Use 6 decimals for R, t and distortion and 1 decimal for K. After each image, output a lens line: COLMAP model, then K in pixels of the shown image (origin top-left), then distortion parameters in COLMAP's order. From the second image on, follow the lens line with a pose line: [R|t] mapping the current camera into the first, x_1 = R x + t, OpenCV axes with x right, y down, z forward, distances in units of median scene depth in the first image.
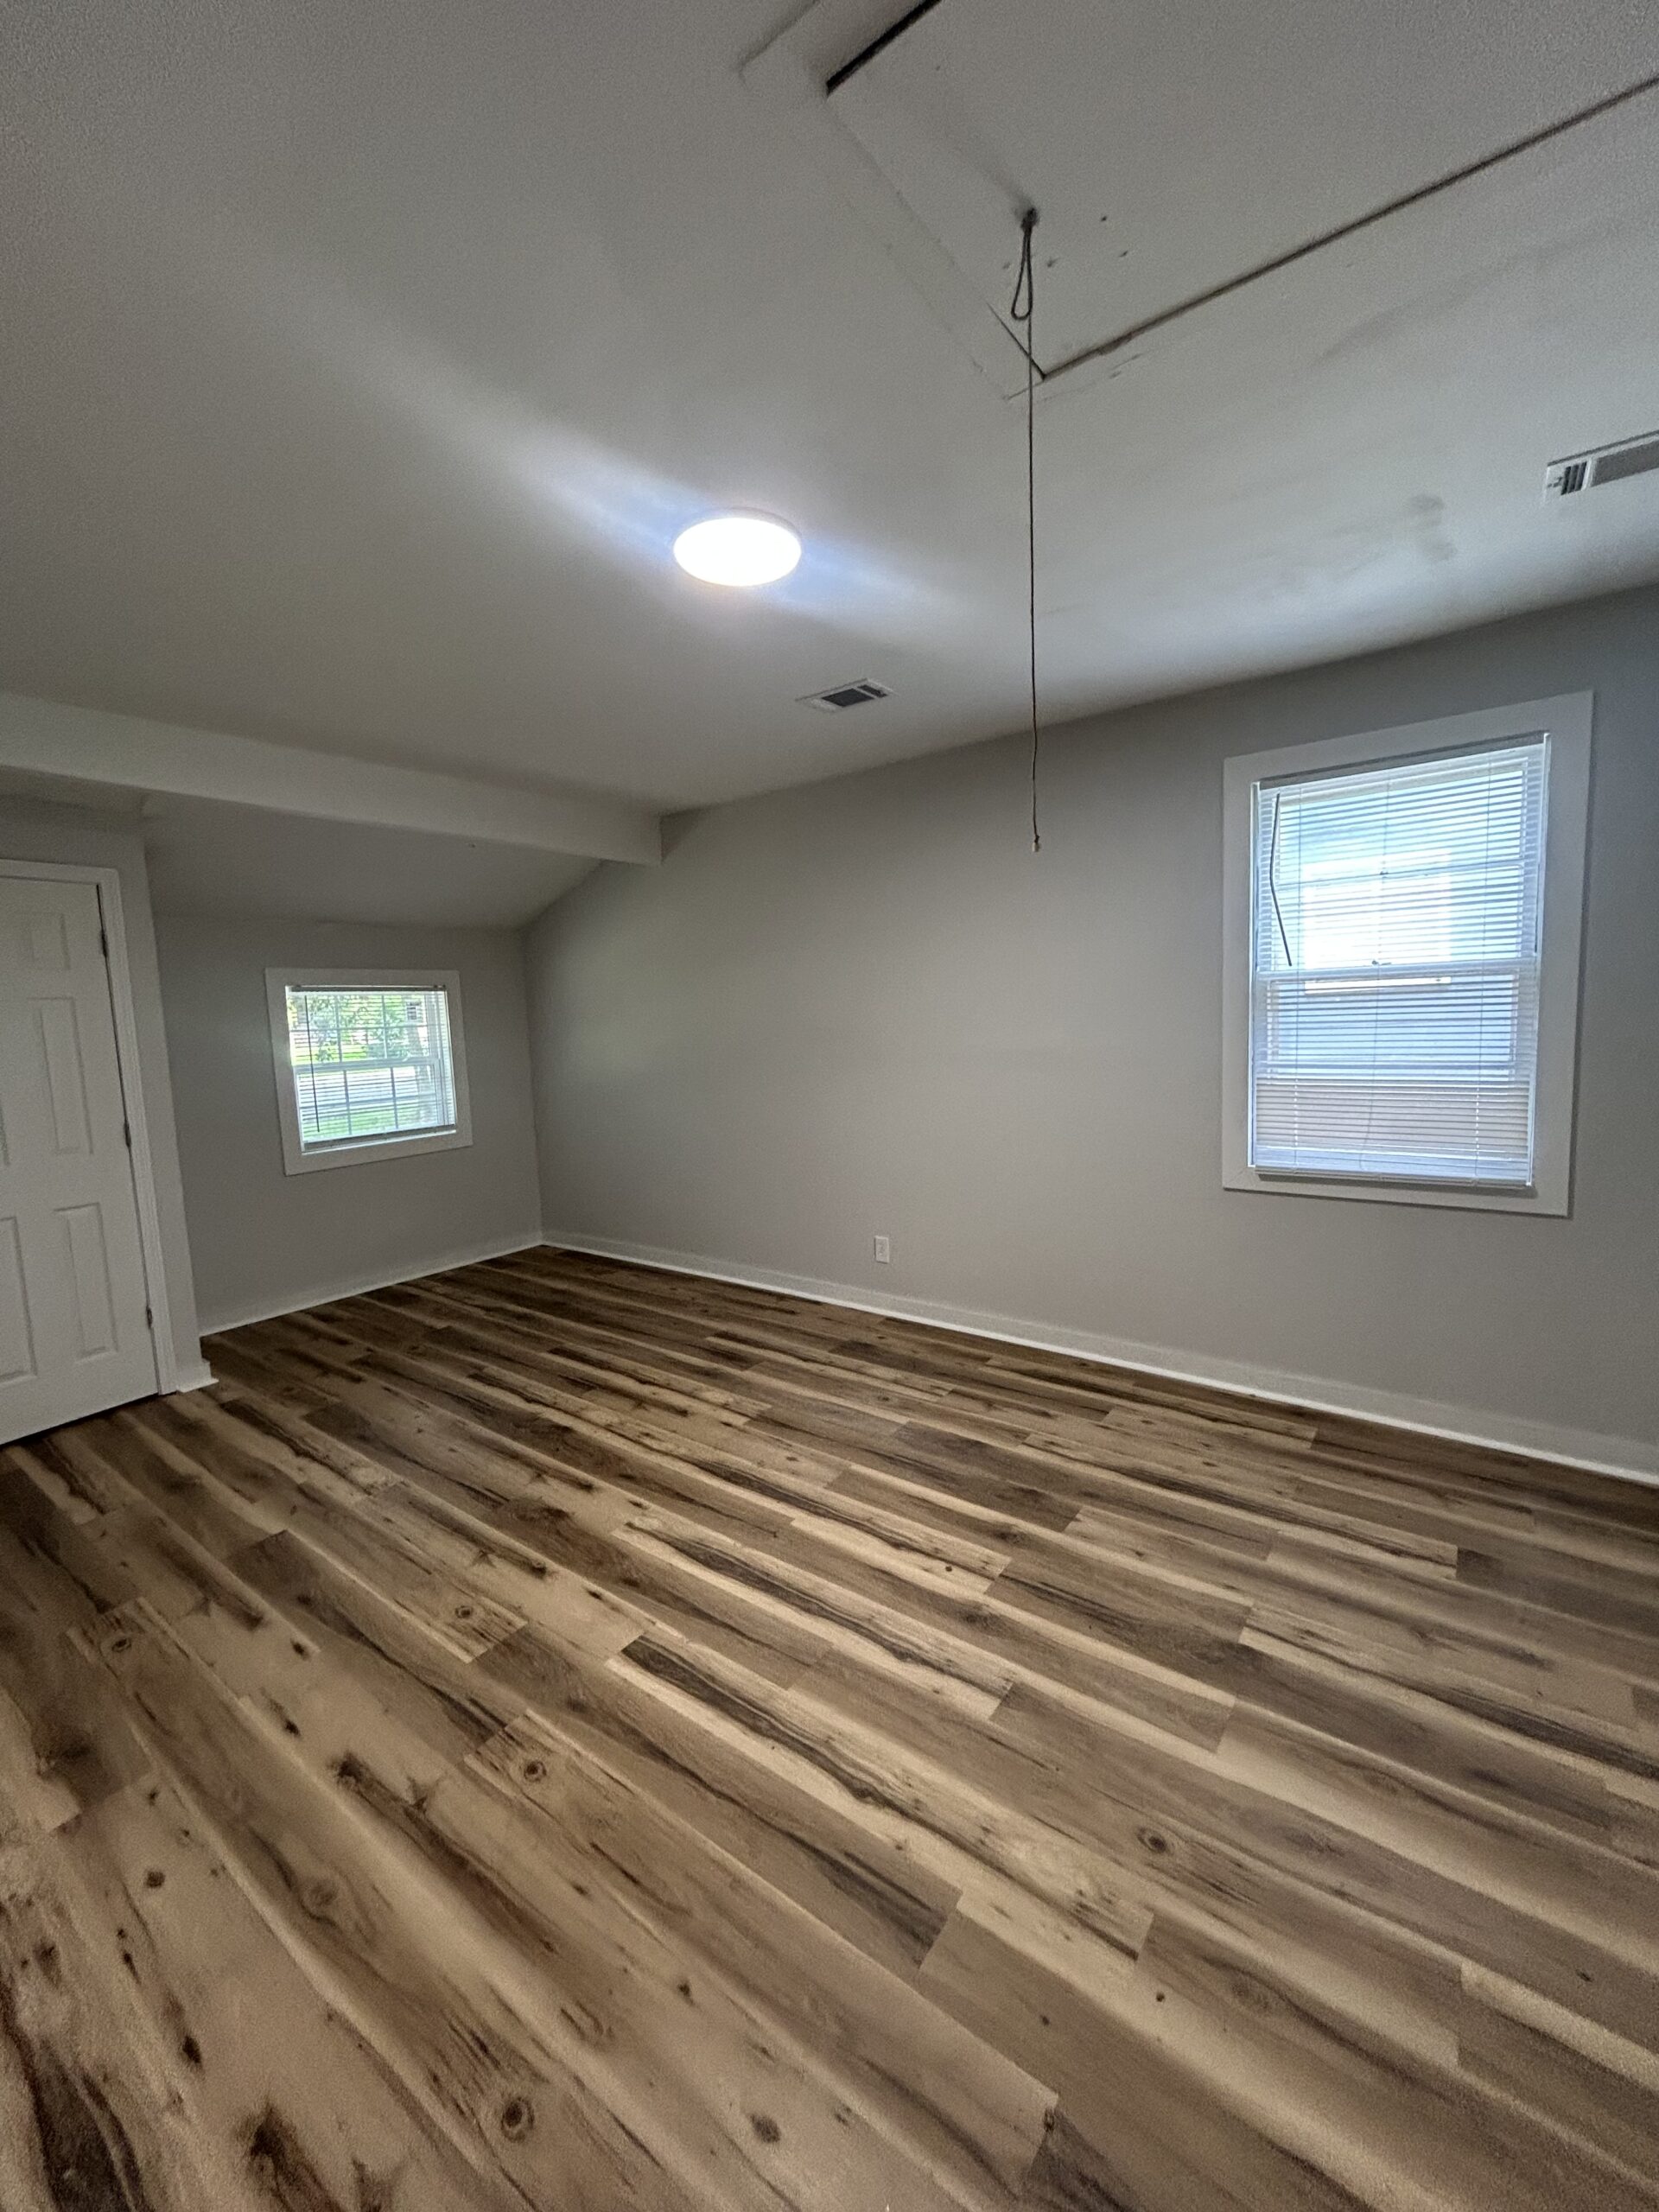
lens RADIAL K [[907.7, 0, 829.5], [0, 907.7, 1106.0], [0, 0, 1]] dist [0.000260, 0.000570]
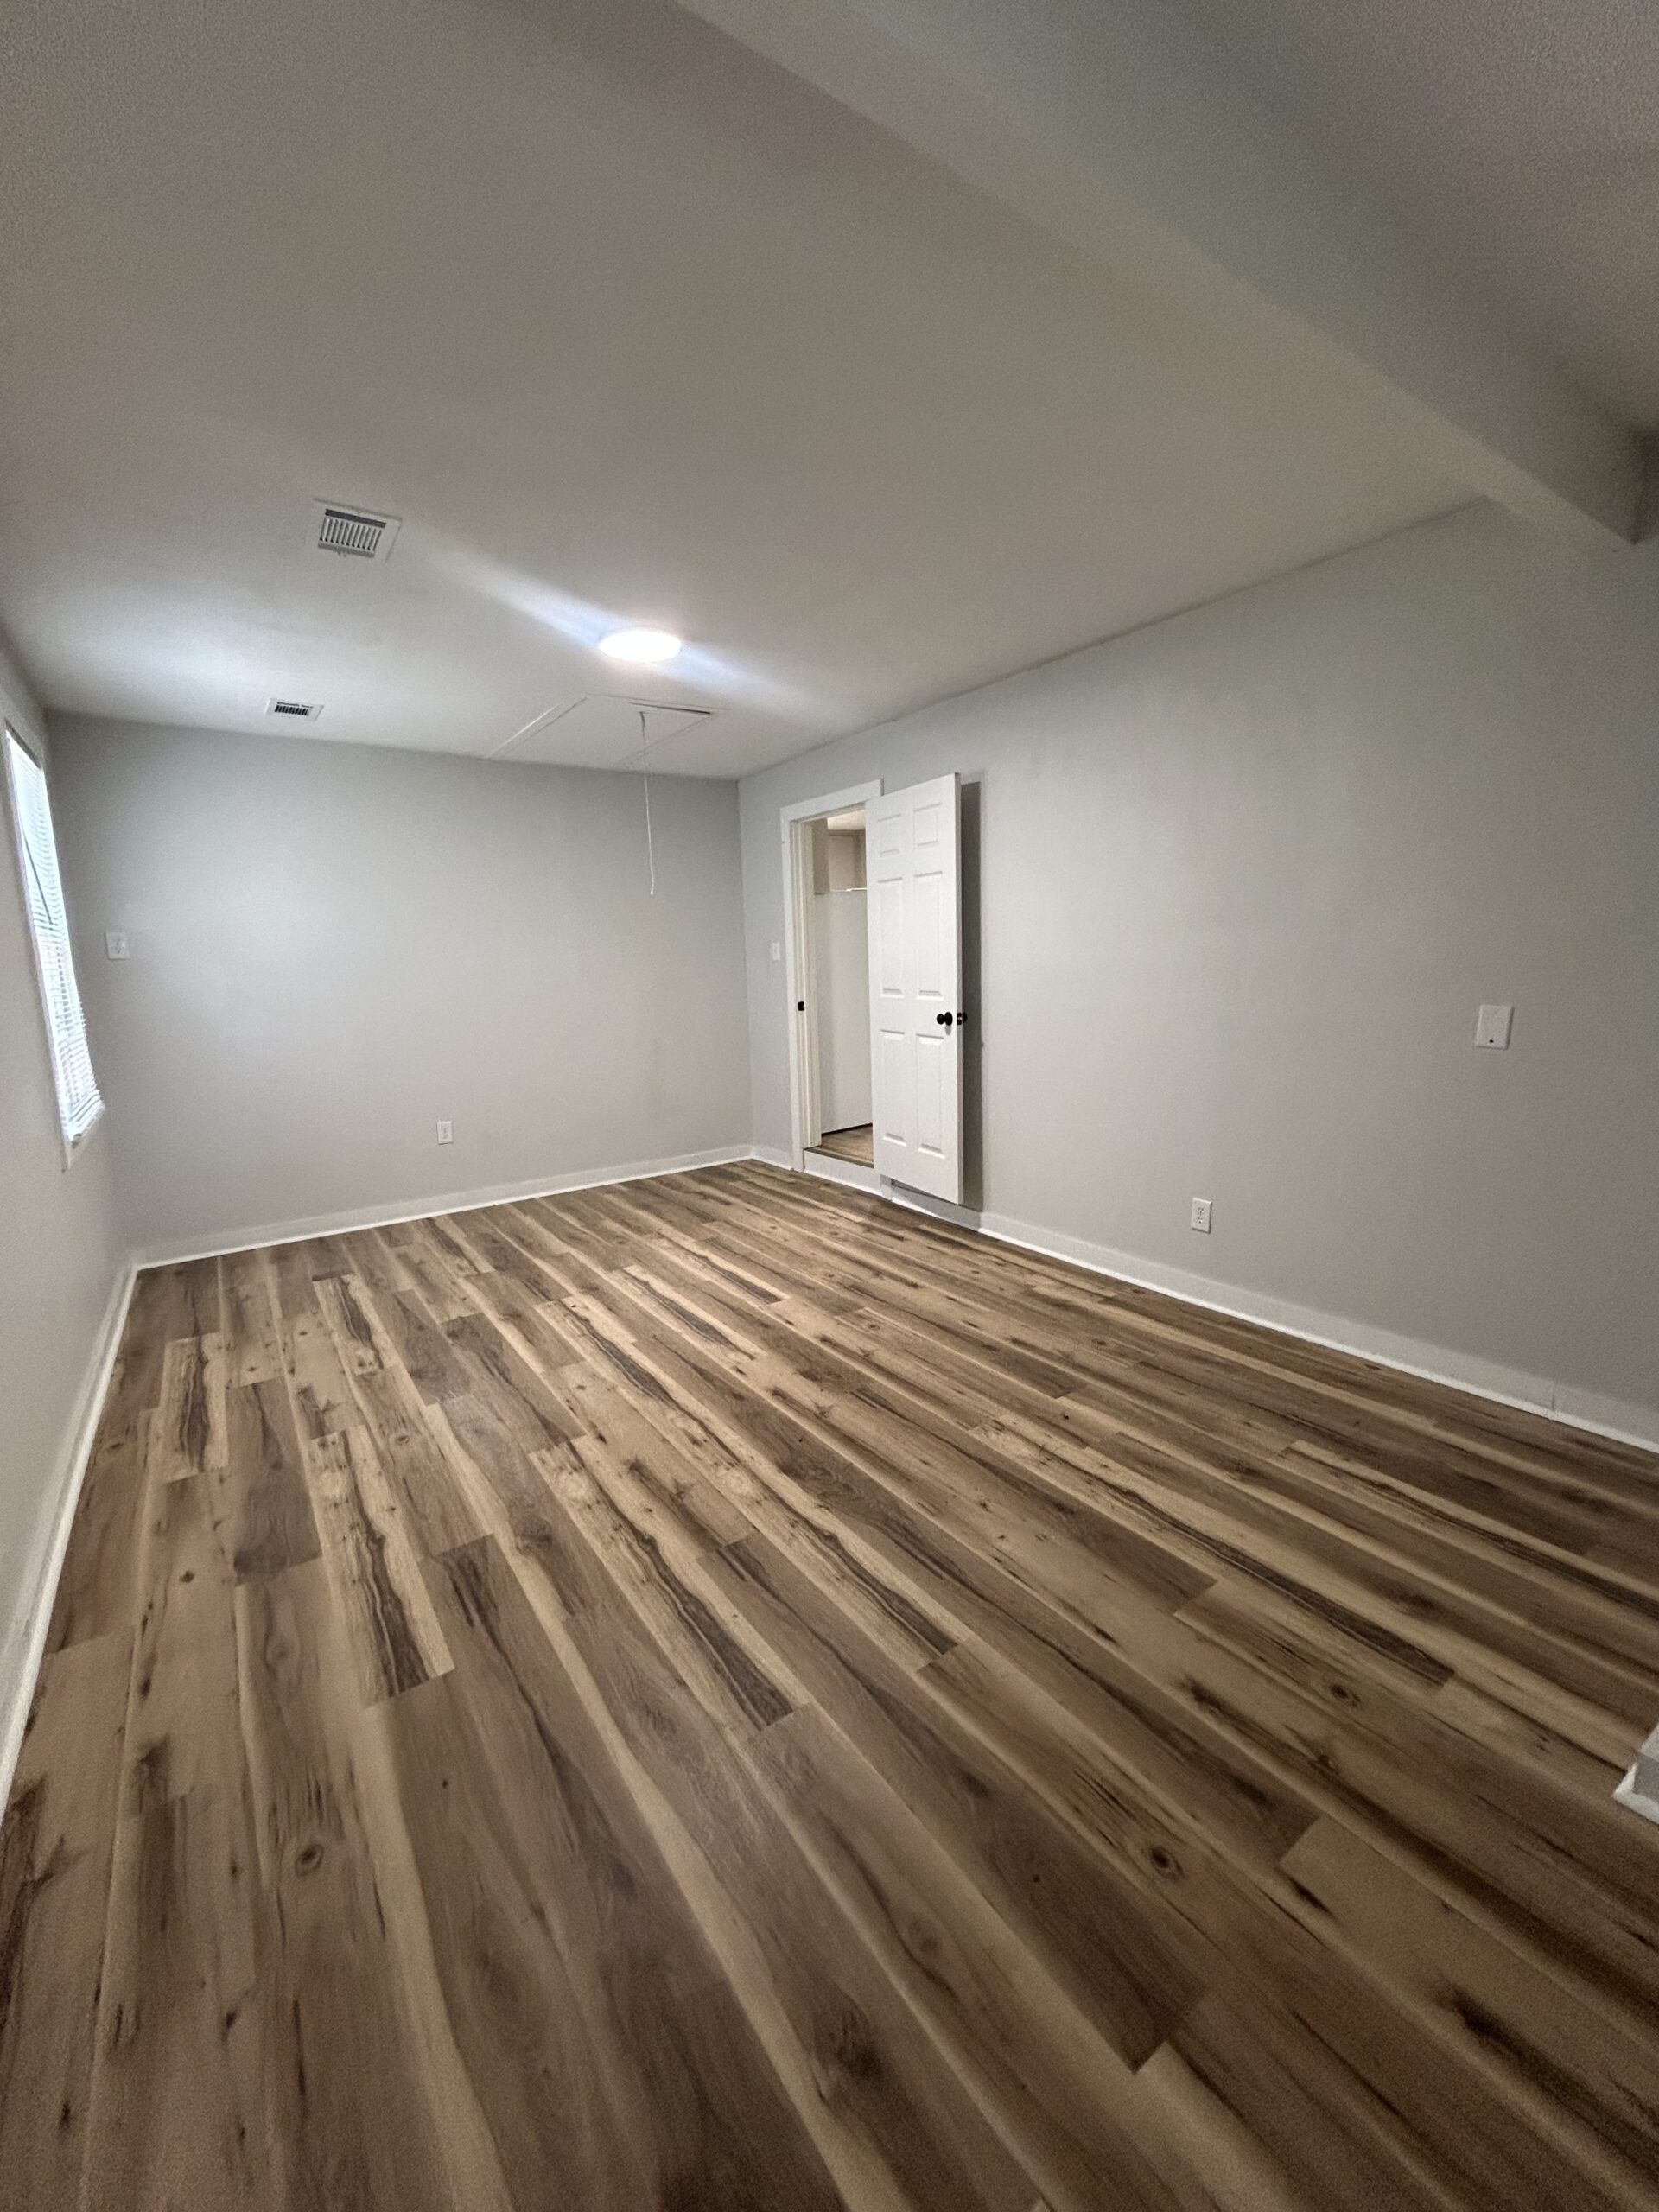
lens RADIAL K [[907.7, 0, 829.5], [0, 907.7, 1106.0], [0, 0, 1]] dist [0.000260, 0.000570]
pose [[-0.947205, 0.014872, 0.320284, -0.649880], [0.100889, 0.962008, 0.253697, -0.139039], [-0.304343, 0.272616, -0.912719, 1.817132]]
